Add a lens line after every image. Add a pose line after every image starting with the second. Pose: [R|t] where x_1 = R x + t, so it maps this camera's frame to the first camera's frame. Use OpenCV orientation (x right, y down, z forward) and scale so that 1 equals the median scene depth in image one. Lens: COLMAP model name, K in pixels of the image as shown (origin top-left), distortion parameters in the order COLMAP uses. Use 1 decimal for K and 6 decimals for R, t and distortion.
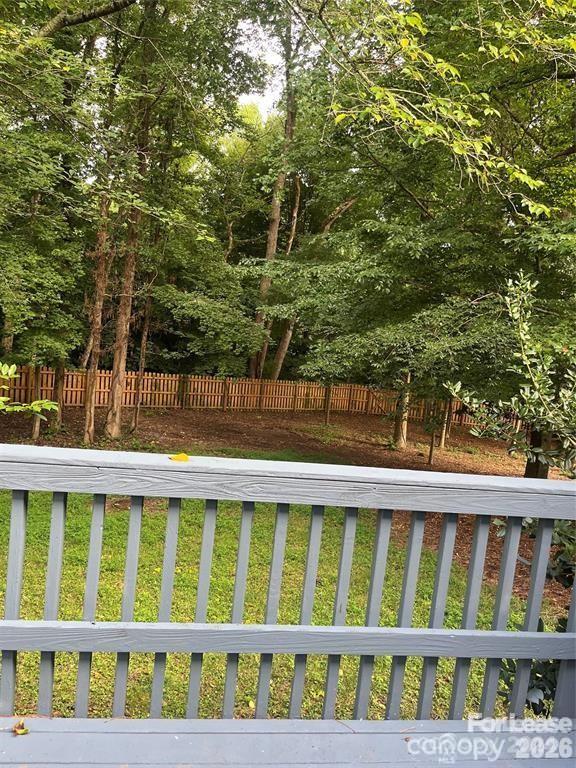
lens RADIAL K [[585.4, 0, 288.0], [0, 585.4, 384.0], [0, 0, 1]] dist [0.034852, -0.000432]
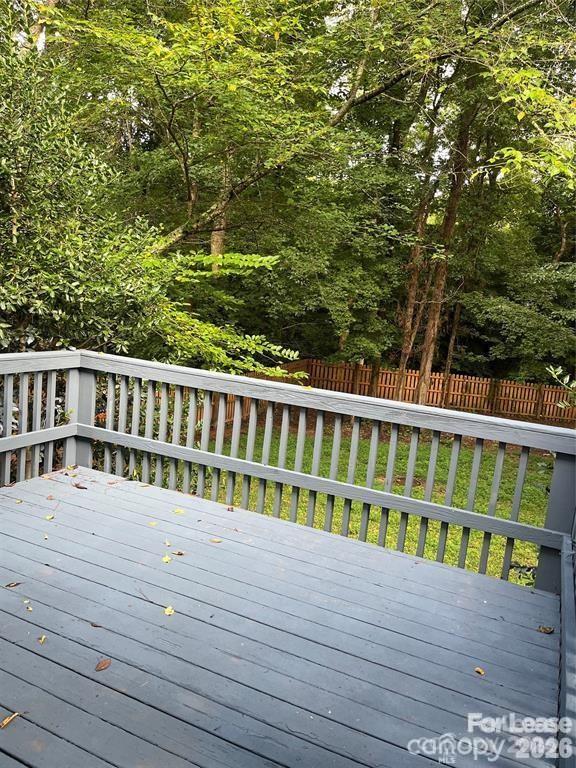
lens RADIAL K [[585.4, 0, 288.0], [0, 585.4, 384.0], [0, 0, 1]] dist [0.034852, -0.000432]
pose [[0.843646, 0.057672, -0.533793, 0.087229], [-0.063588, 0.997949, 0.007322, 0.011226], [0.533120, 0.027765, 0.845584, -0.072204]]
